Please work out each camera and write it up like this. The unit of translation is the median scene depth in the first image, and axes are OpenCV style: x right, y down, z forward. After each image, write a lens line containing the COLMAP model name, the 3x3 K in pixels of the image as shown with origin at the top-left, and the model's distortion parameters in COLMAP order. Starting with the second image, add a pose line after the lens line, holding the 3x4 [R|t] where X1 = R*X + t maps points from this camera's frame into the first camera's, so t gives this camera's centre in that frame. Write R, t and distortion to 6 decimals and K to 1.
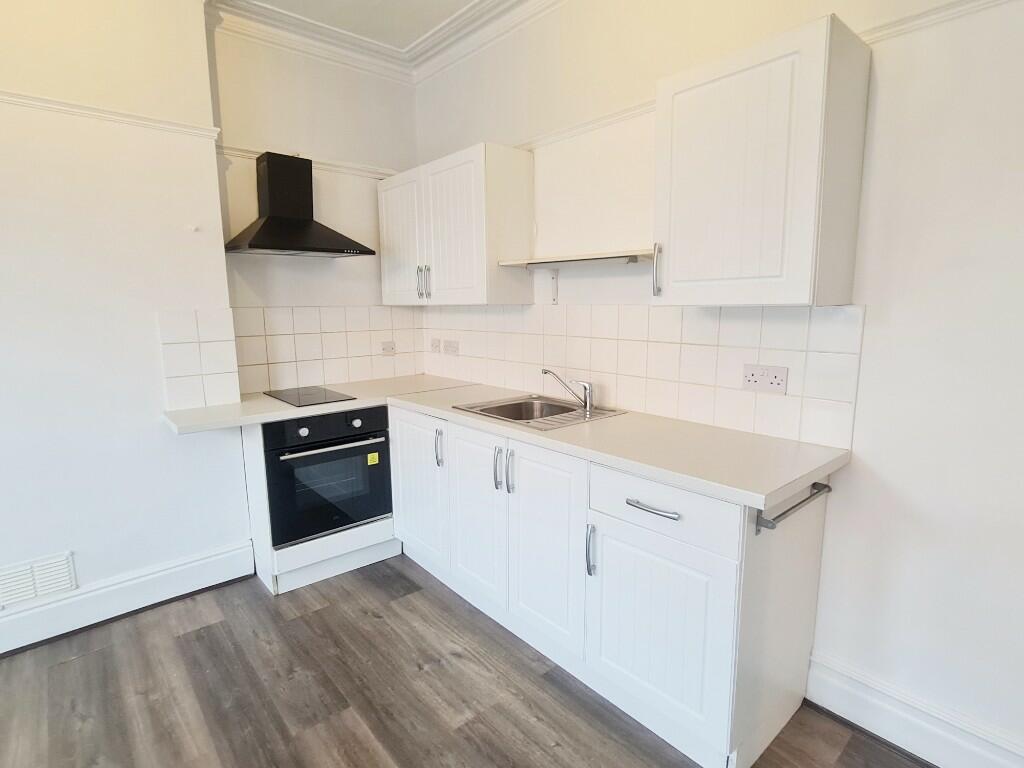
lens RADIAL K [[527.3, 0, 503.2], [0, 527.3, 383.8], [0, 0, 1]] dist [0.000145, -0.000721]
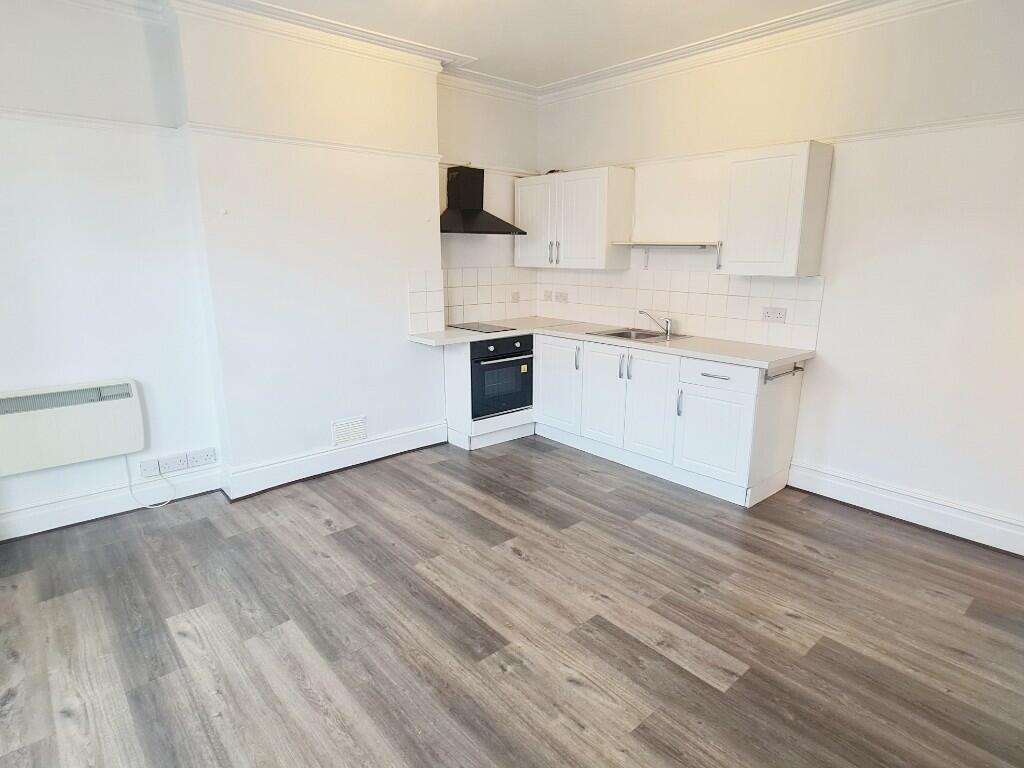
lens RADIAL K [[568.9, 0, 517.1], [0, 568.9, 389.4], [0, 0, 1]] dist [-0.002306, 0.002387]
pose [[0.999765, 0.008019, 0.020132, -0.342513], [-0.009713, 0.996291, 0.085496, 0.068291], [-0.019371, -0.085671, 0.996135, -0.768418]]
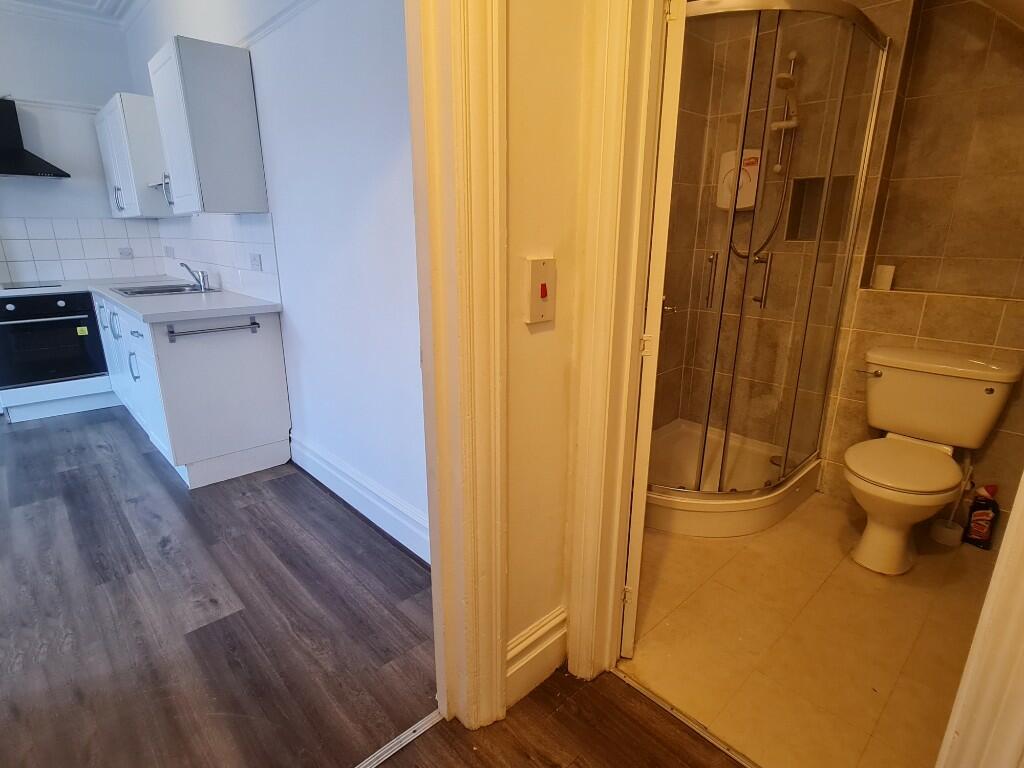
lens RADIAL K [[527.3, 0, 505.8], [0, 527.3, 381.4], [0, 0, 1]] dist [0.000145, -0.000721]
pose [[0.998582, -0.003391, 0.053134, 0.894752], [-0.003290, 0.992132, 0.125152, 0.110210], [-0.053140, -0.125150, 0.990714, -0.505516]]
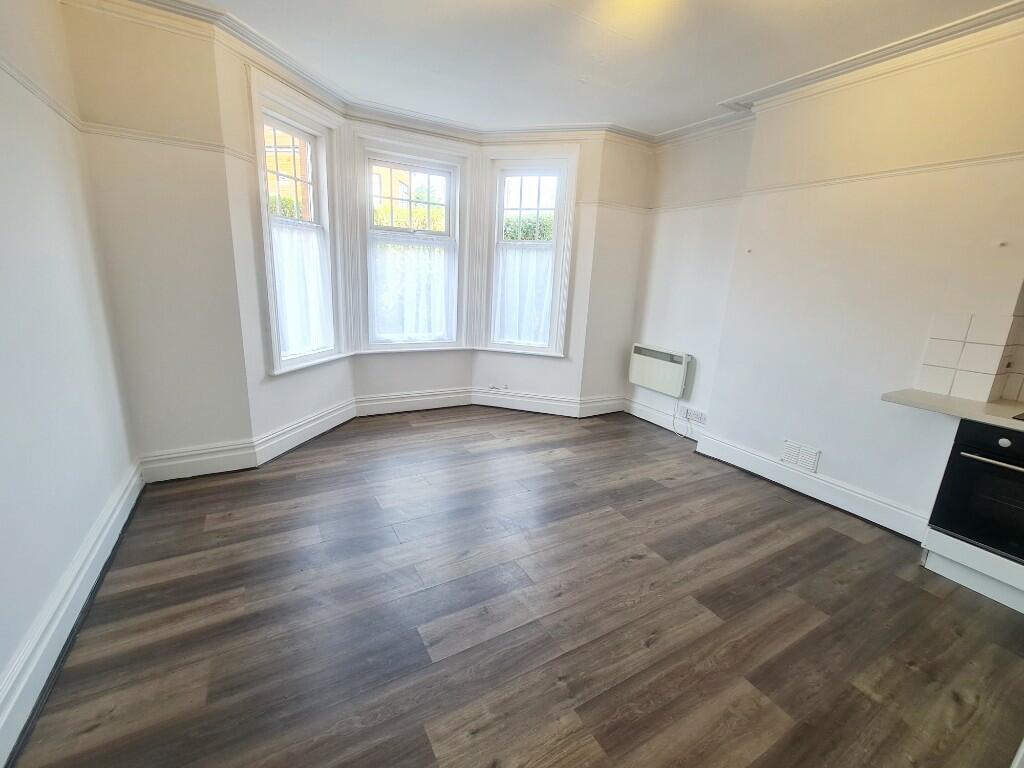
lens RADIAL K [[436.7, 0, 512.3], [0, 436.7, 385.0], [0, 0, 1]] dist [-0.002247, -0.000353]
pose [[-0.184906, 0.235334, -0.954163, 0.578203], [-0.200438, 0.941467, 0.271045, -0.050622], [0.962099, 0.241368, -0.126913, 0.180173]]
